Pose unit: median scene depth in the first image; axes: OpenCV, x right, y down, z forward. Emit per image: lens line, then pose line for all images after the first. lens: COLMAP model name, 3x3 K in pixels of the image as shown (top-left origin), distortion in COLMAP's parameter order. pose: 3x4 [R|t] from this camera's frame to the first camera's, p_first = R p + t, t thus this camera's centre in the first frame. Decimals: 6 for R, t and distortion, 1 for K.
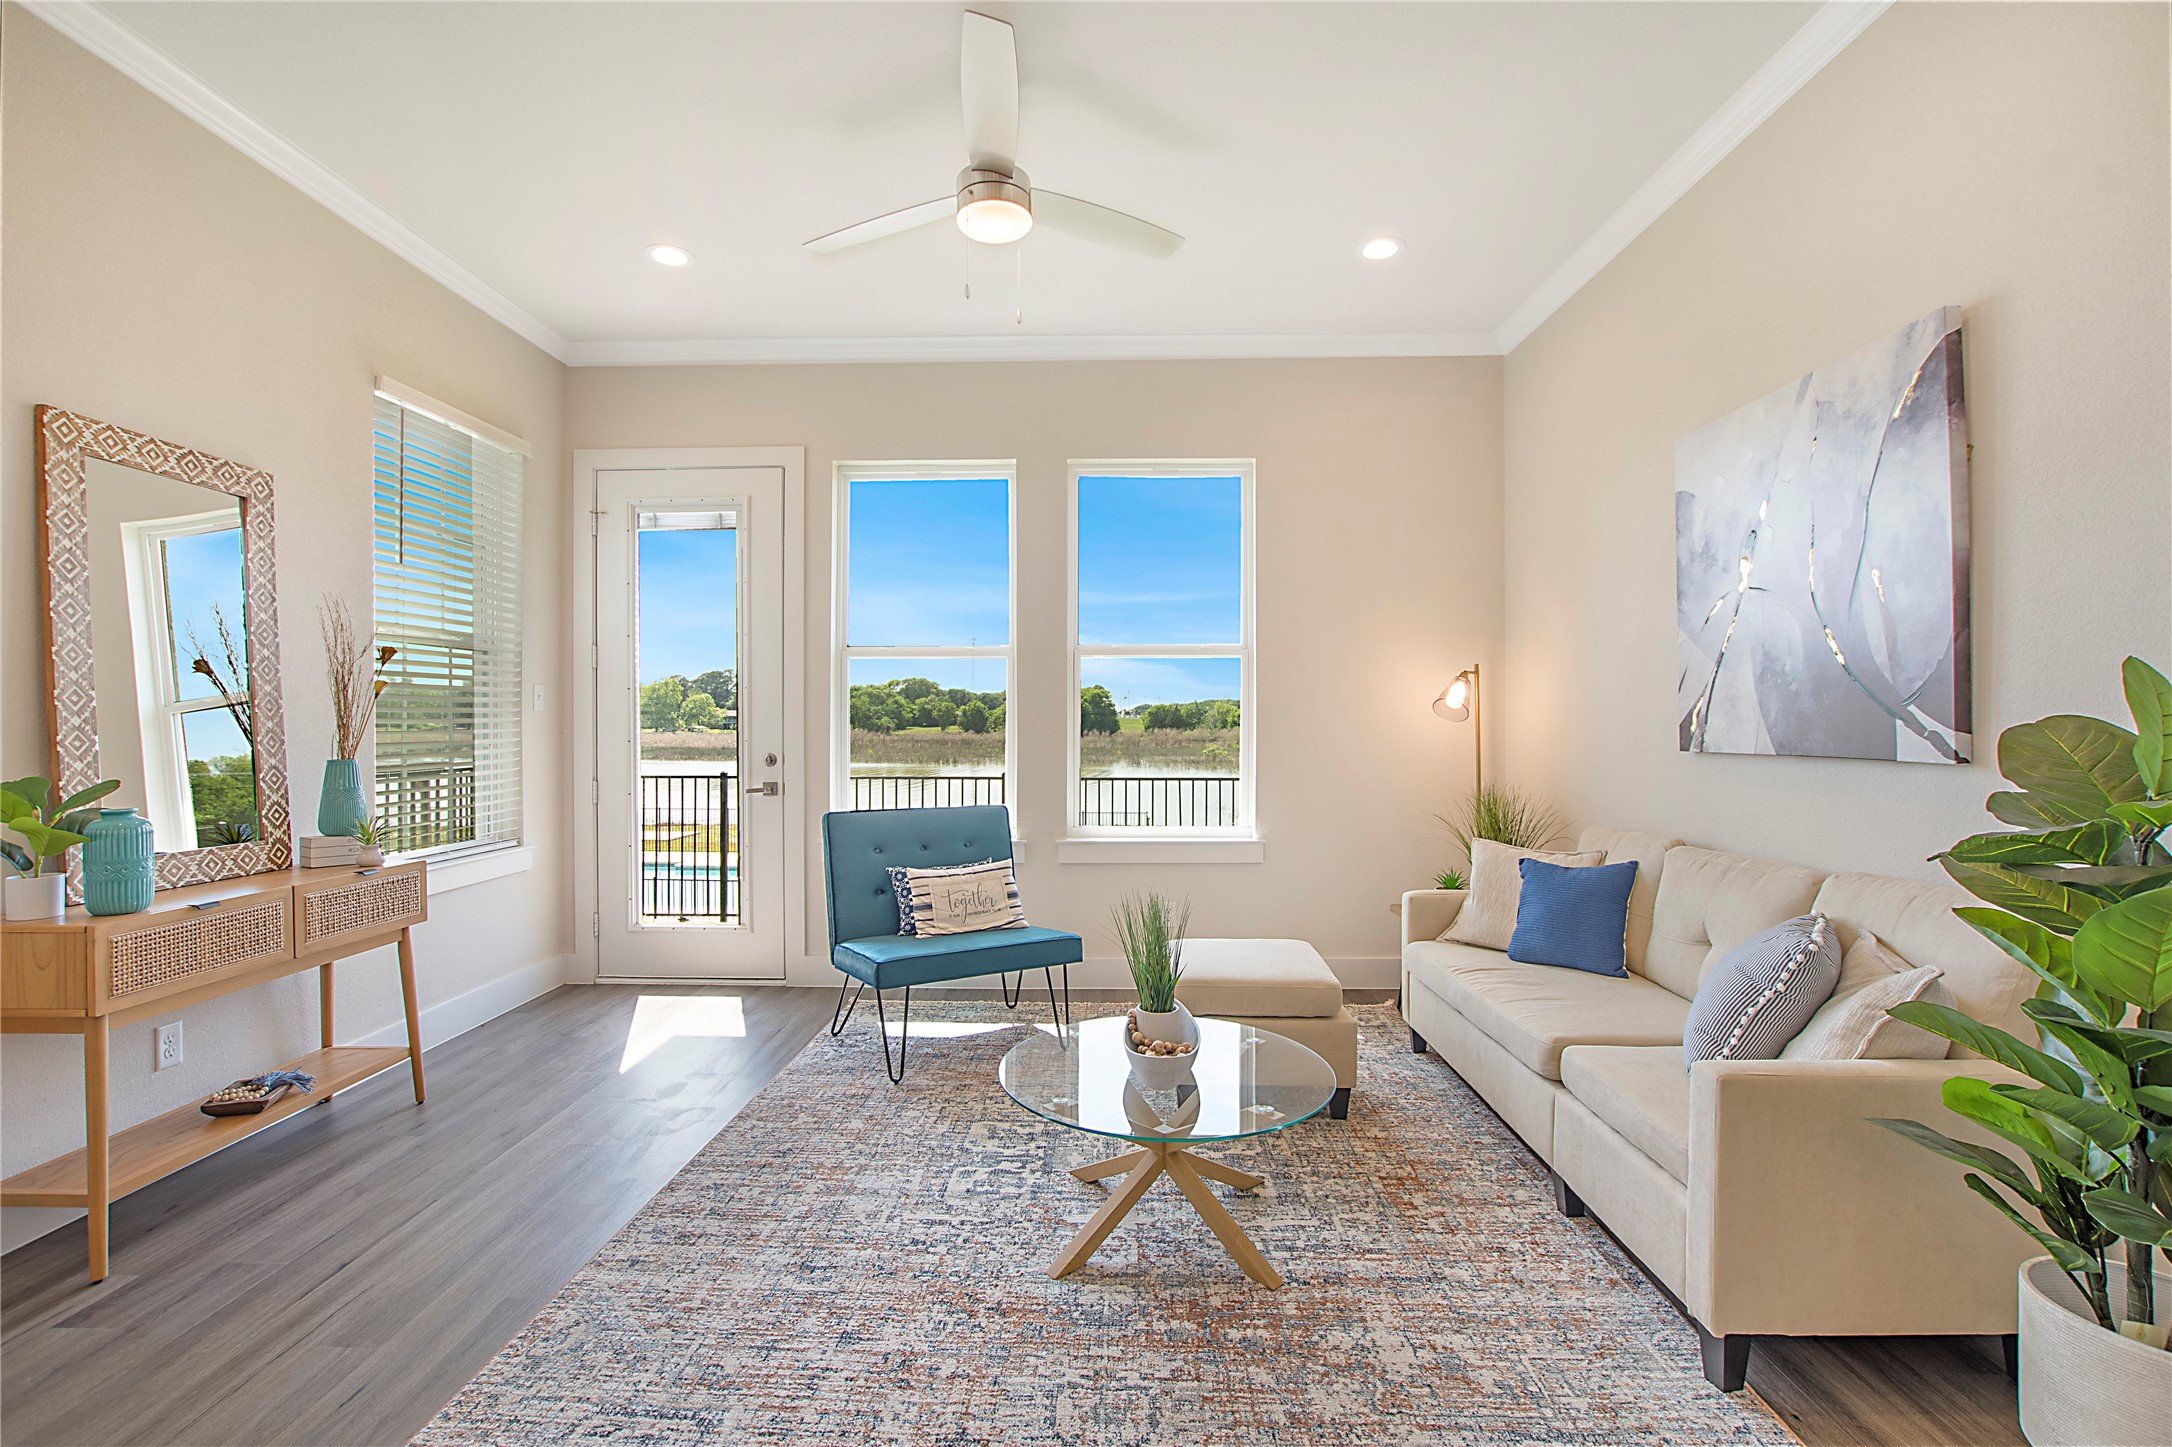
lens RADIAL K [[959.7, 0, 1086.0], [0, 959.7, 723.5], [0, 0, 1]] dist [-0.031212, 0.004538]
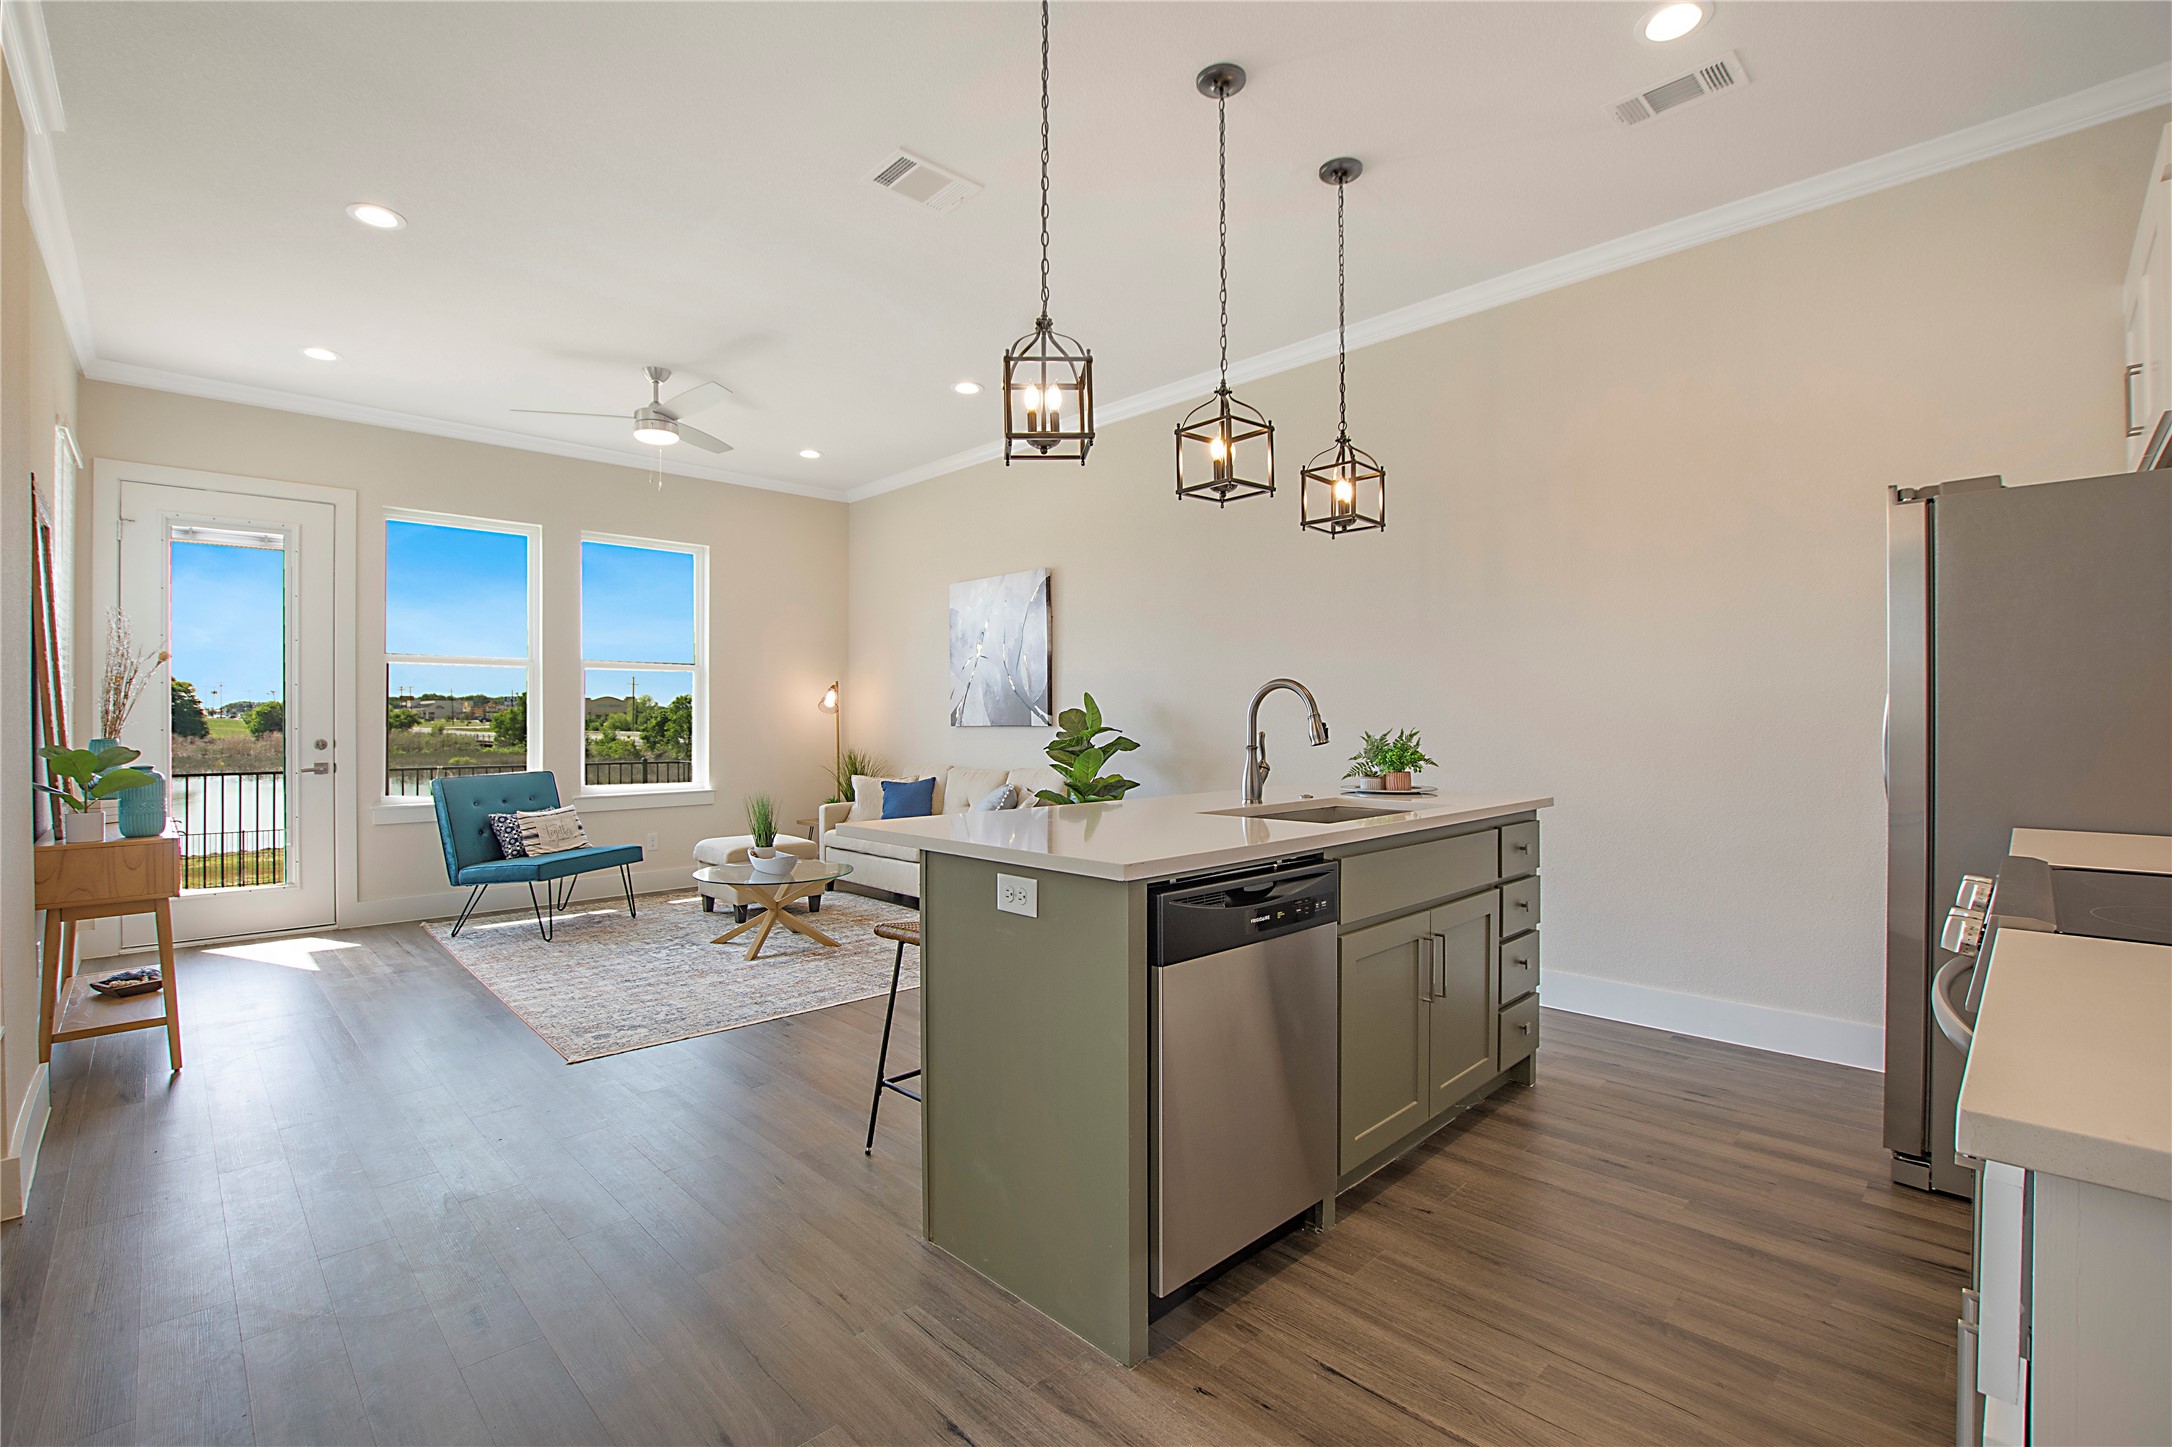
lens RADIAL K [[925.5, 0, 1084.5], [0, 925.5, 717.9], [0, 0, 1]] dist [-0.027873, 0.000445]
pose [[0.697415, -0.000141, 0.716668, -0.802662], [0.005097, 0.999976, -0.004764, 0.024872], [-0.716650, 0.006976, 0.697398, -0.829222]]
